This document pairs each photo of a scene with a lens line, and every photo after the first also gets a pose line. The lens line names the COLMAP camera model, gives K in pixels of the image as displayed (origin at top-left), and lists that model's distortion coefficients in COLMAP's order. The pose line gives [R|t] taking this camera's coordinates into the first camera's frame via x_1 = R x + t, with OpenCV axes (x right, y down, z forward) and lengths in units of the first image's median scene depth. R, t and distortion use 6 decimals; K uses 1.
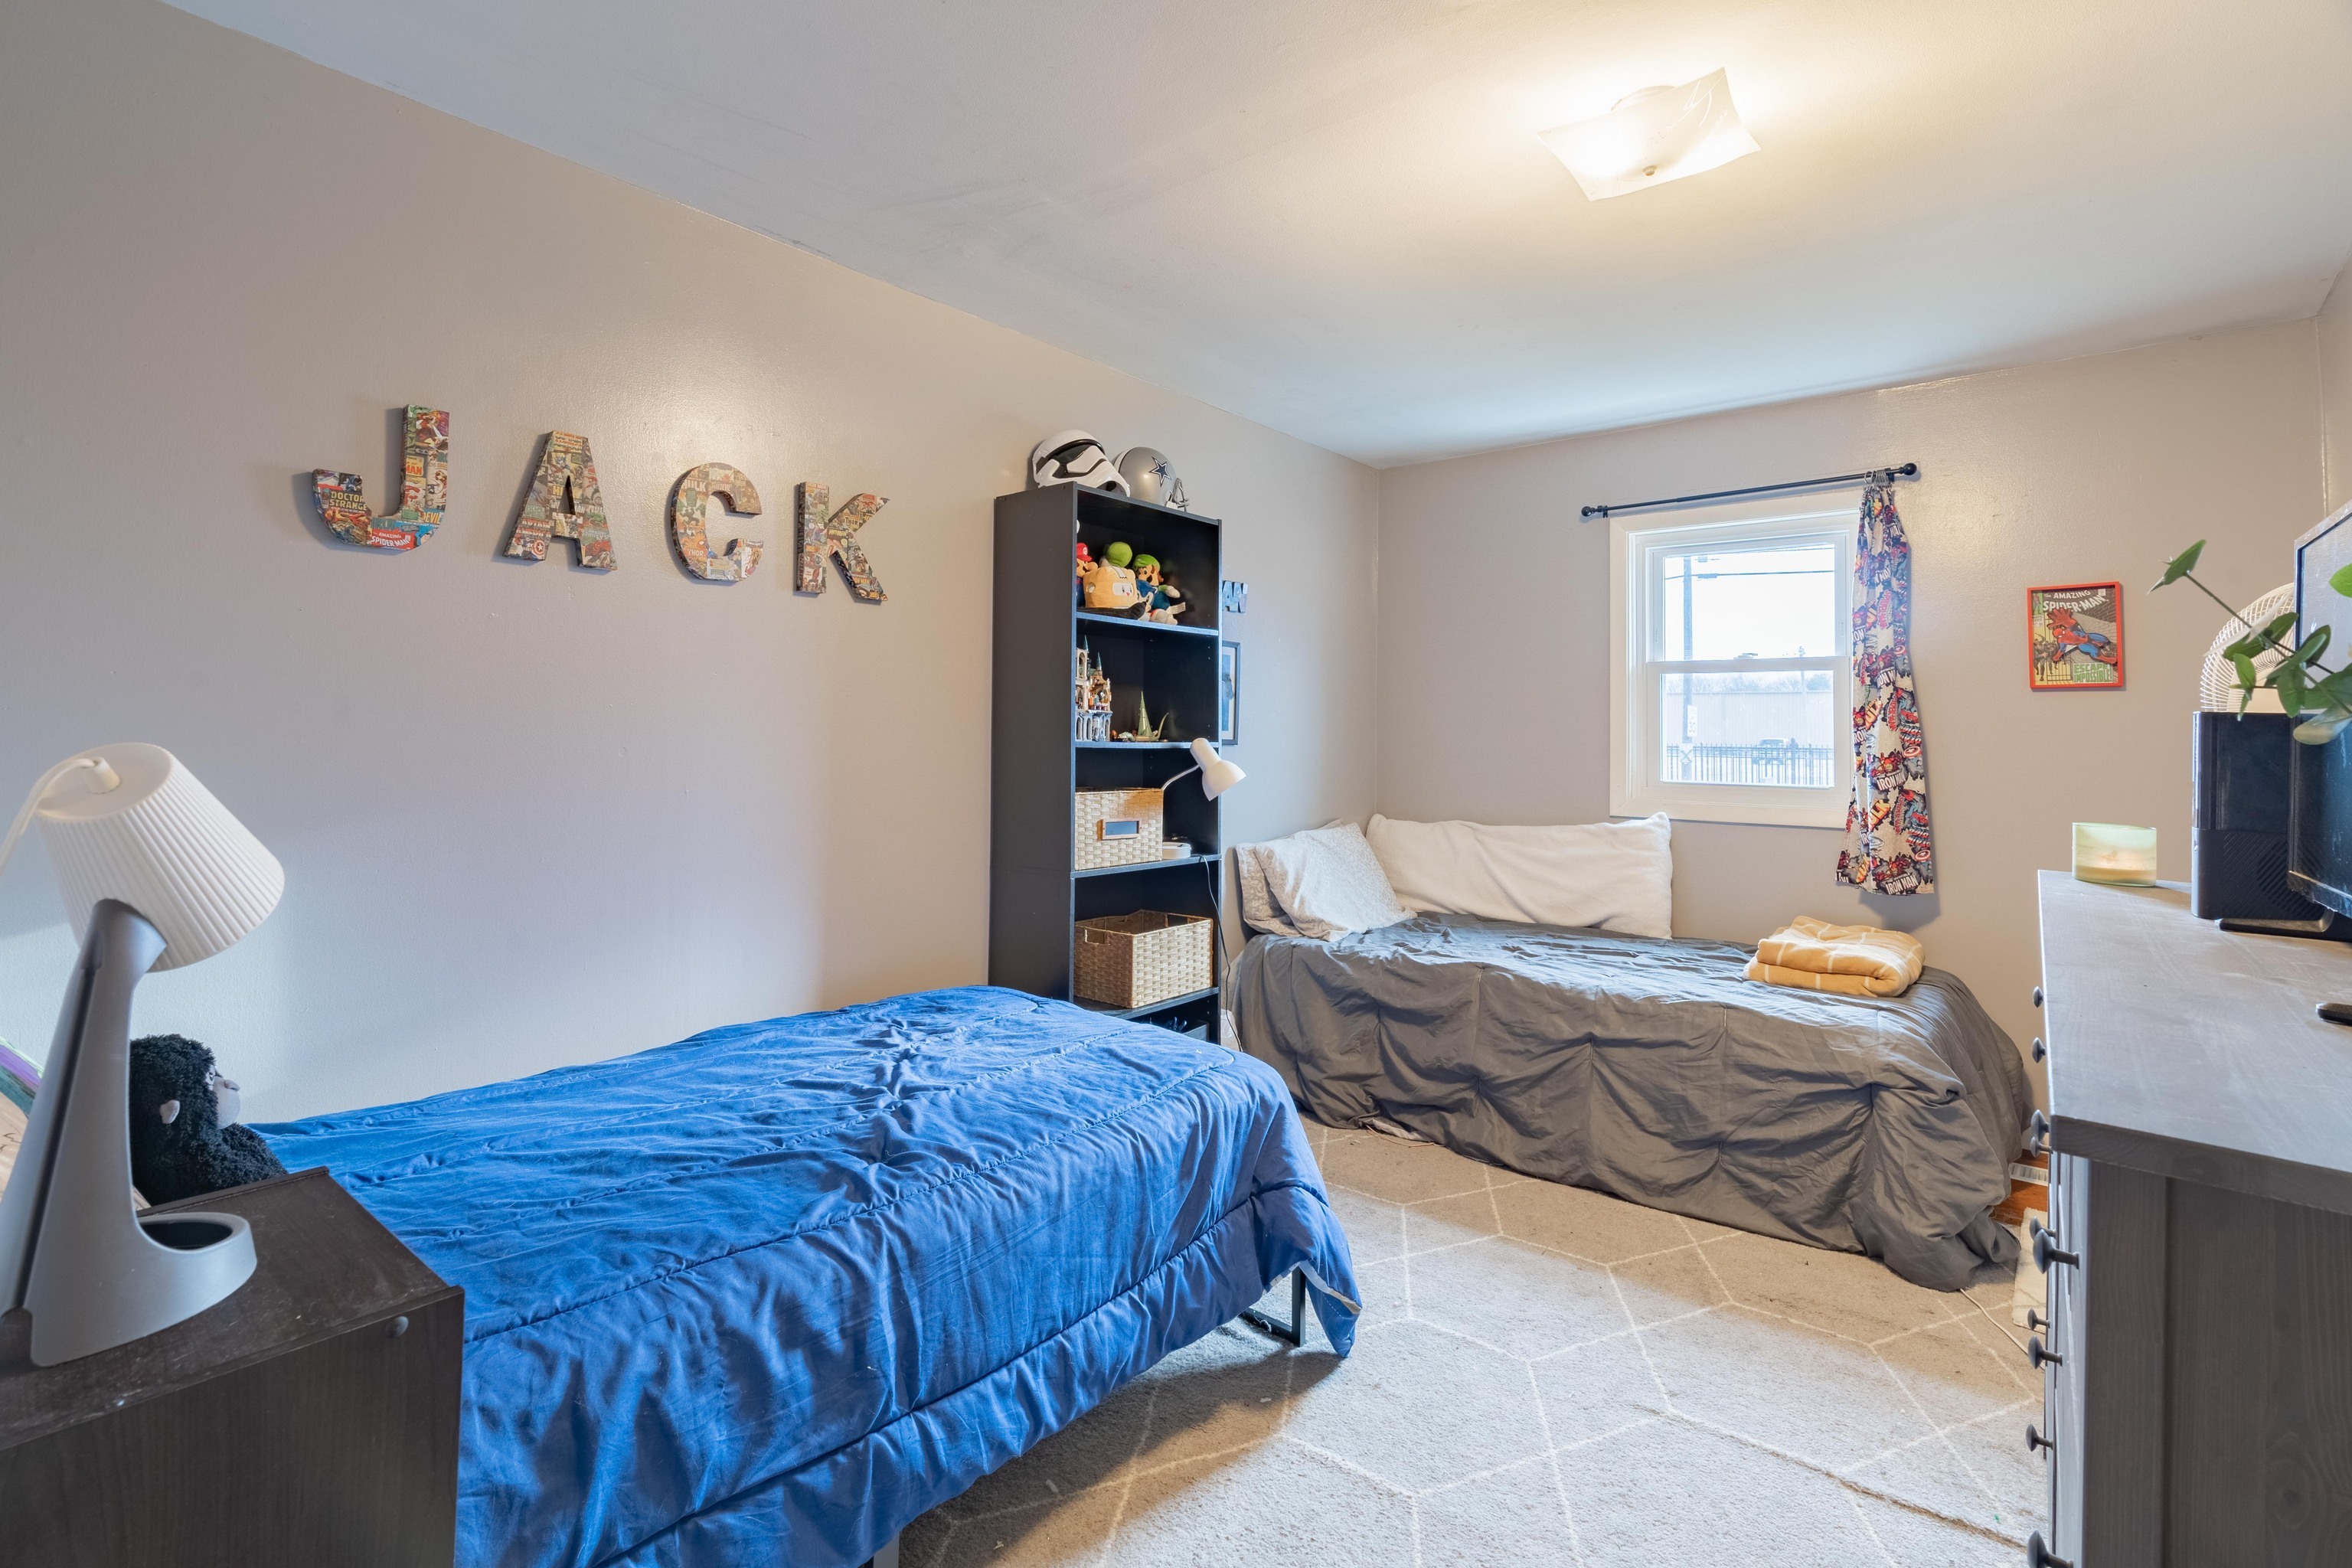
lens RADIAL K [[1076.4, 0, 1173.5], [0, 1076.4, 727.1], [0, 0, 1]] dist [-0.000498, 0.000067]
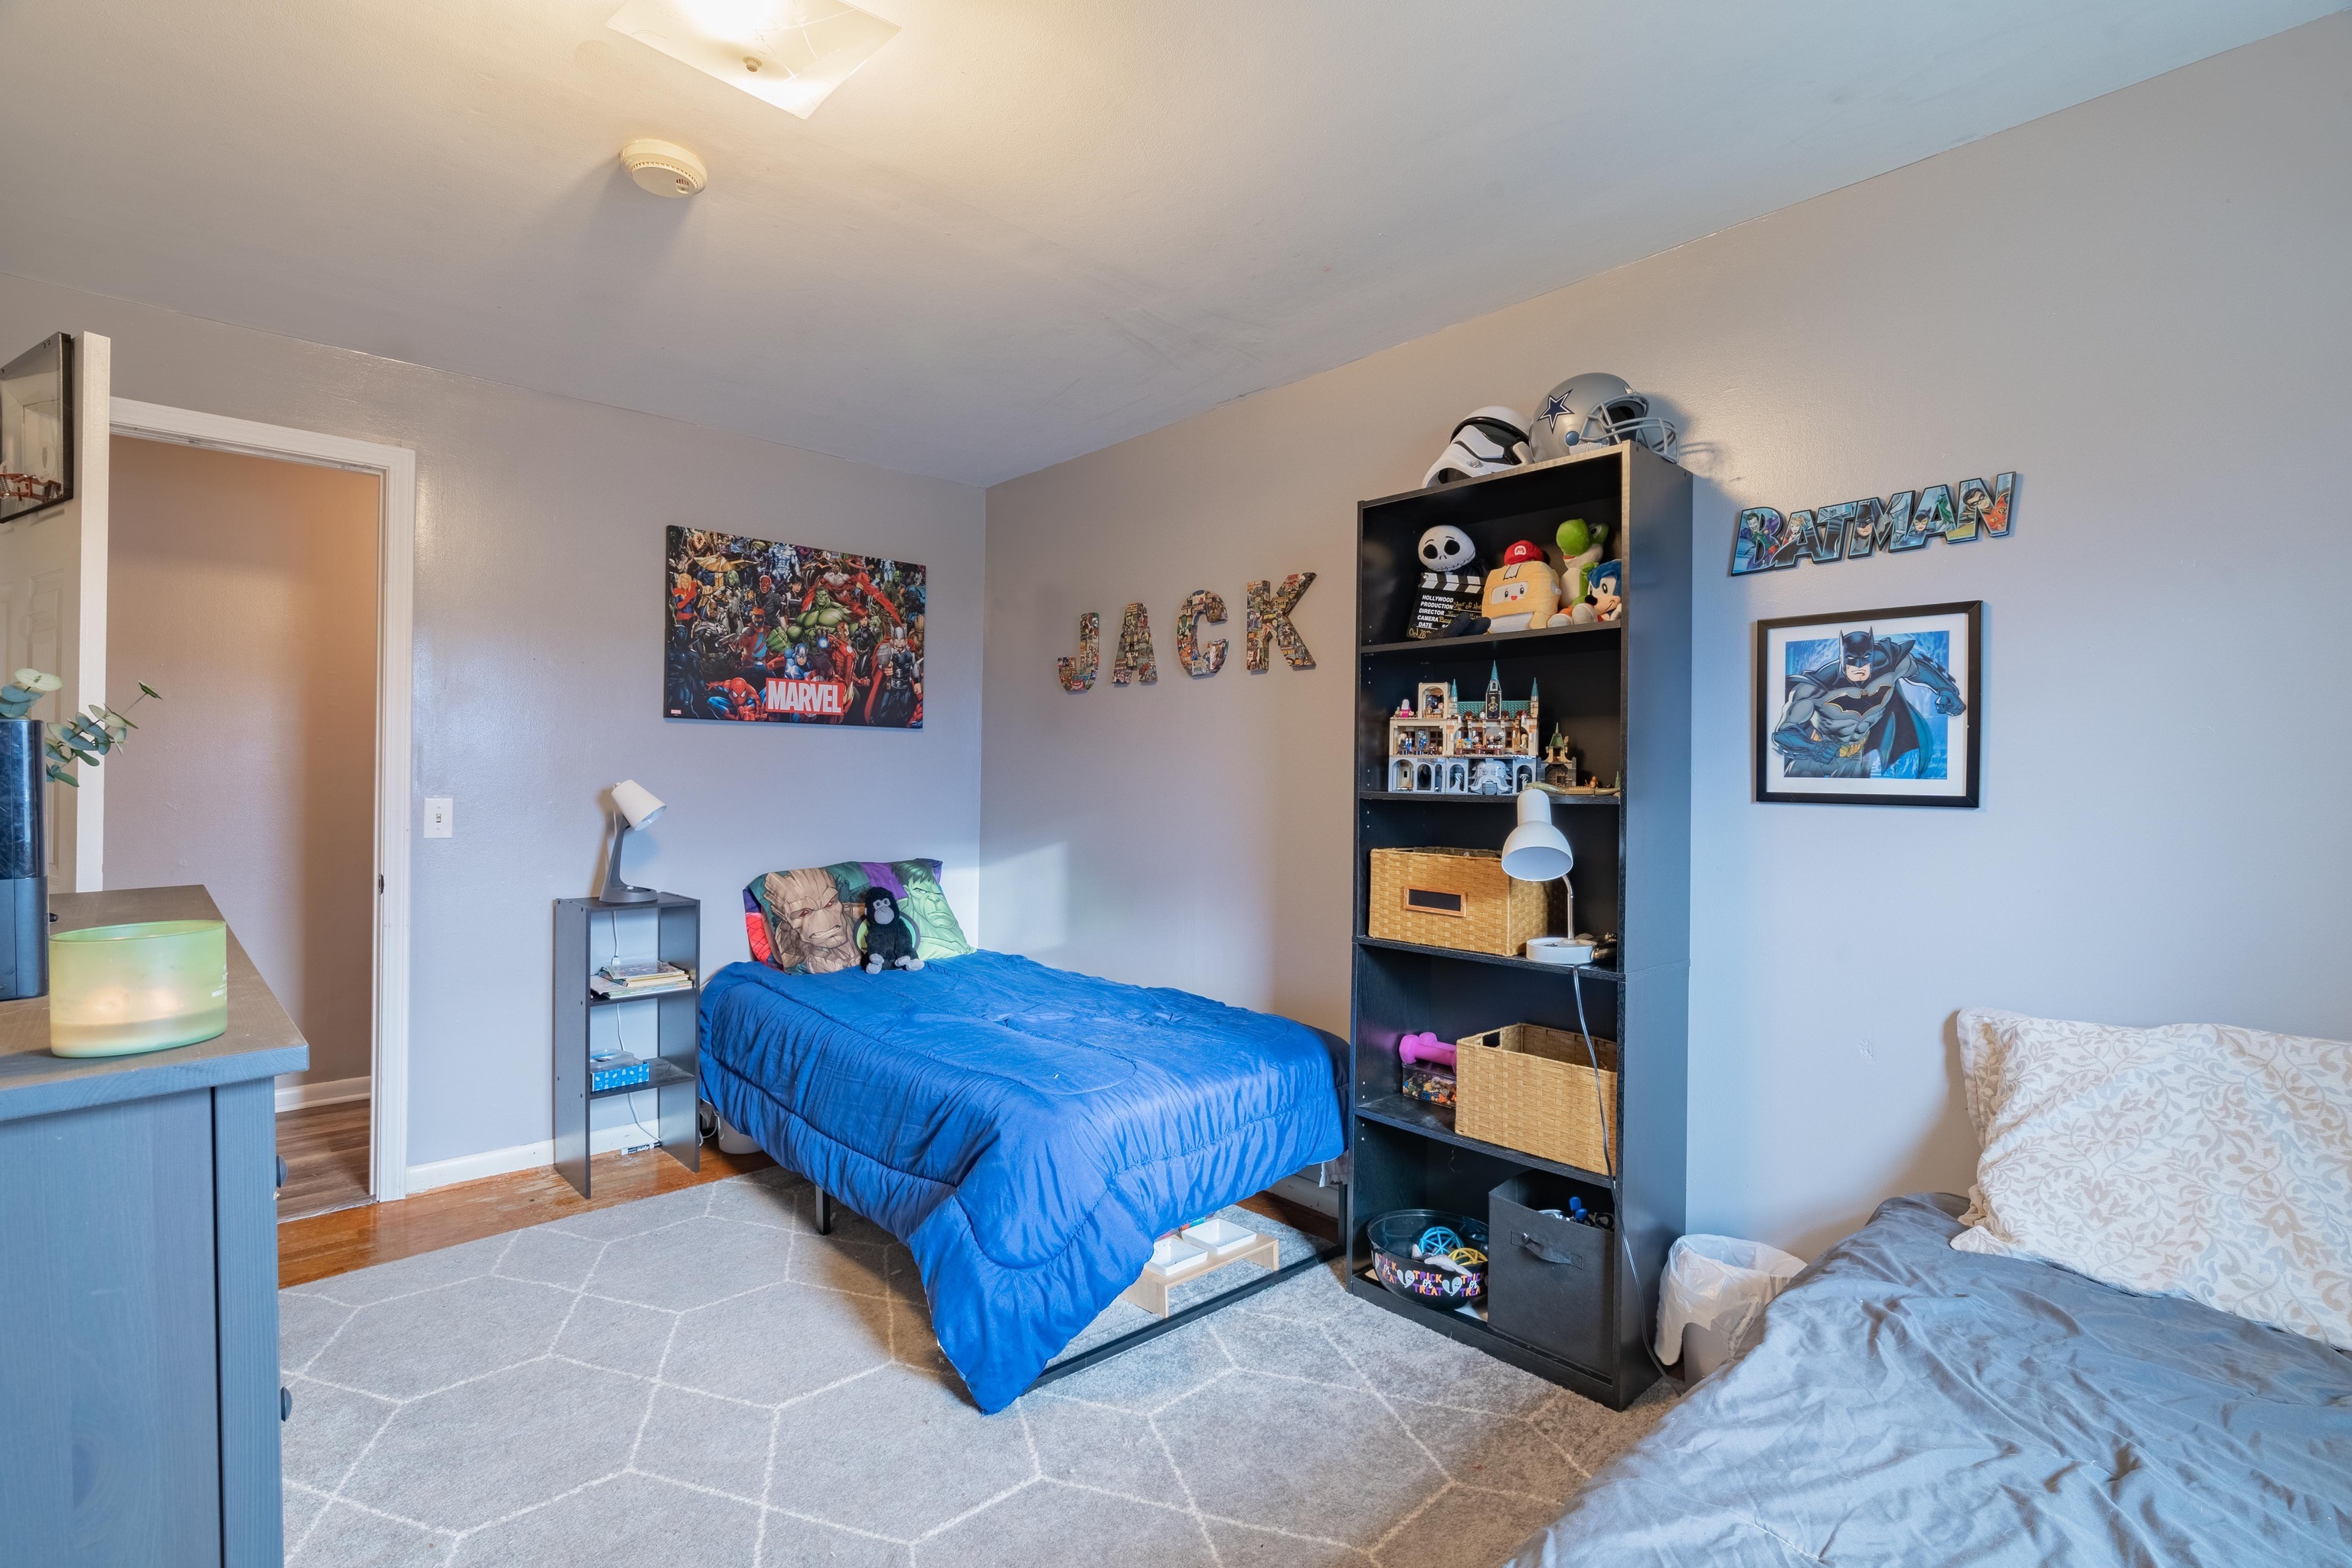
lens RADIAL K [[1079.3, 0, 1181.1], [0, 1079.3, 782.3], [0, 0, 1]] dist [-0.009479, 0.000257]
pose [[-0.119491, -0.004464, -0.992825, 0.872179], [0.001443, 0.999988, -0.004670, 0.010215], [0.992834, -0.001990, -0.119483, 1.015256]]
